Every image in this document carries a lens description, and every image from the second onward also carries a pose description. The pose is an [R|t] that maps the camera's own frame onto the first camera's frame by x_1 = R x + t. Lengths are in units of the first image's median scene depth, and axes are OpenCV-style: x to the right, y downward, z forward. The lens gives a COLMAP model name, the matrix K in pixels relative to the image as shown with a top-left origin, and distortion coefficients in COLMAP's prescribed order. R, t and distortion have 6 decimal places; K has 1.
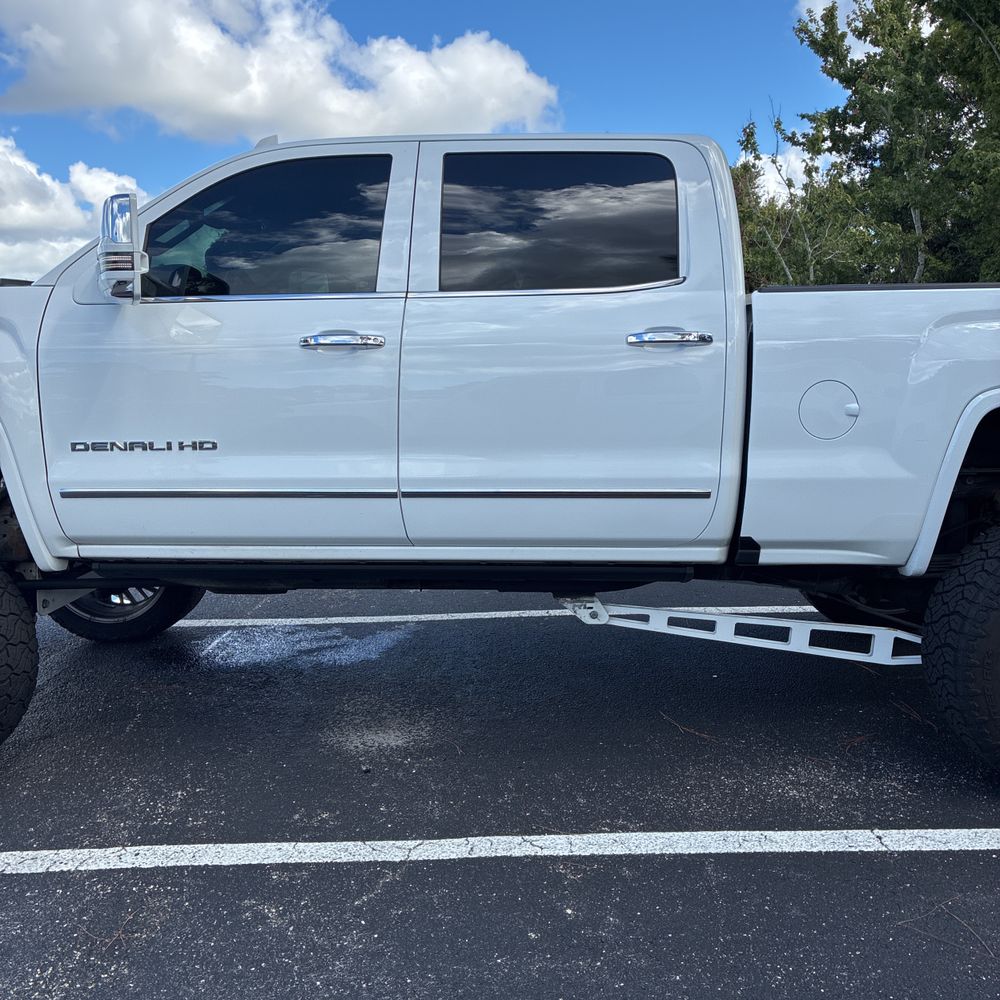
lens RADIAL K [[1018.2, 0, 511.3], [0, 1018.2, 496.0], [0, 0, 1]] dist [0.076067, -0.105024]
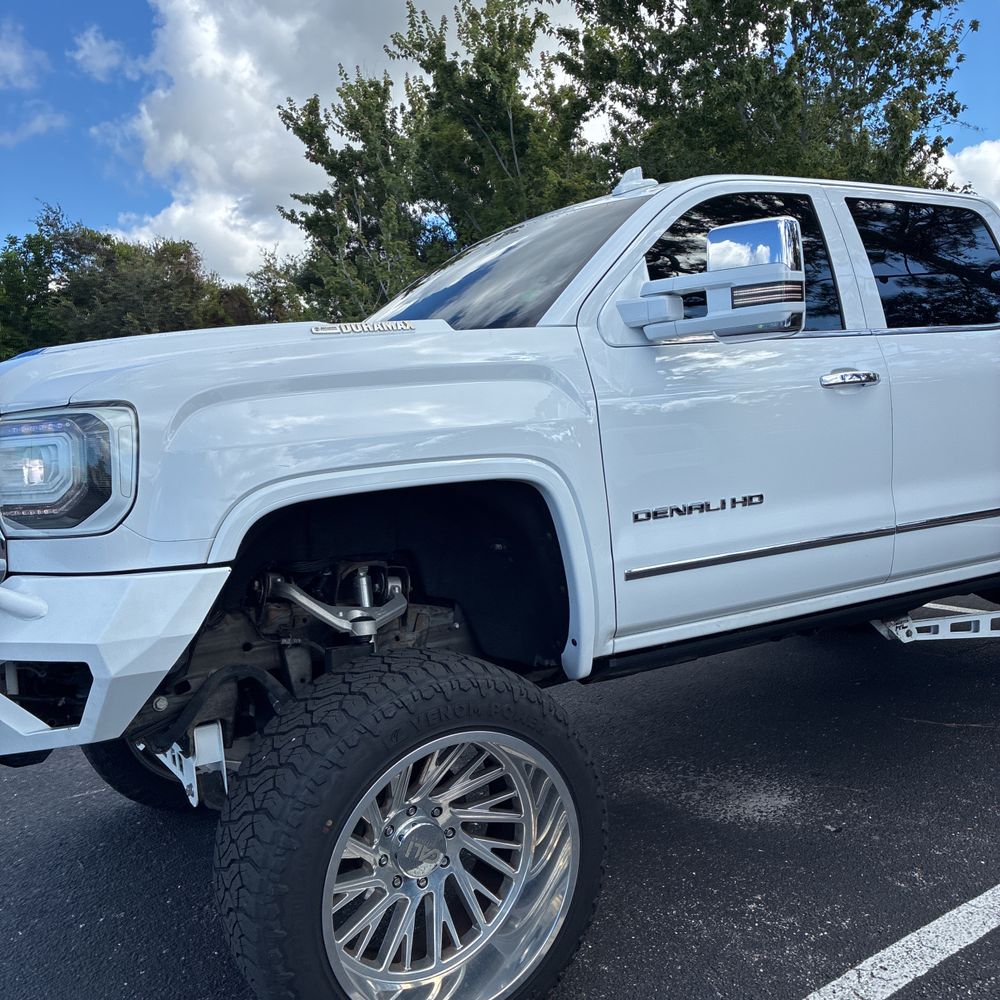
lens RADIAL K [[1007.4, 0, 499.0], [0, 1007.4, 493.3], [0, 0, 1]] dist [-0.000602, 0.032920]
pose [[0.841272, -0.089765, 0.533108, -0.927418], [0.126828, 0.991368, -0.033215, -0.052509], [-0.525524, 0.095556, 0.845395, 0.366539]]
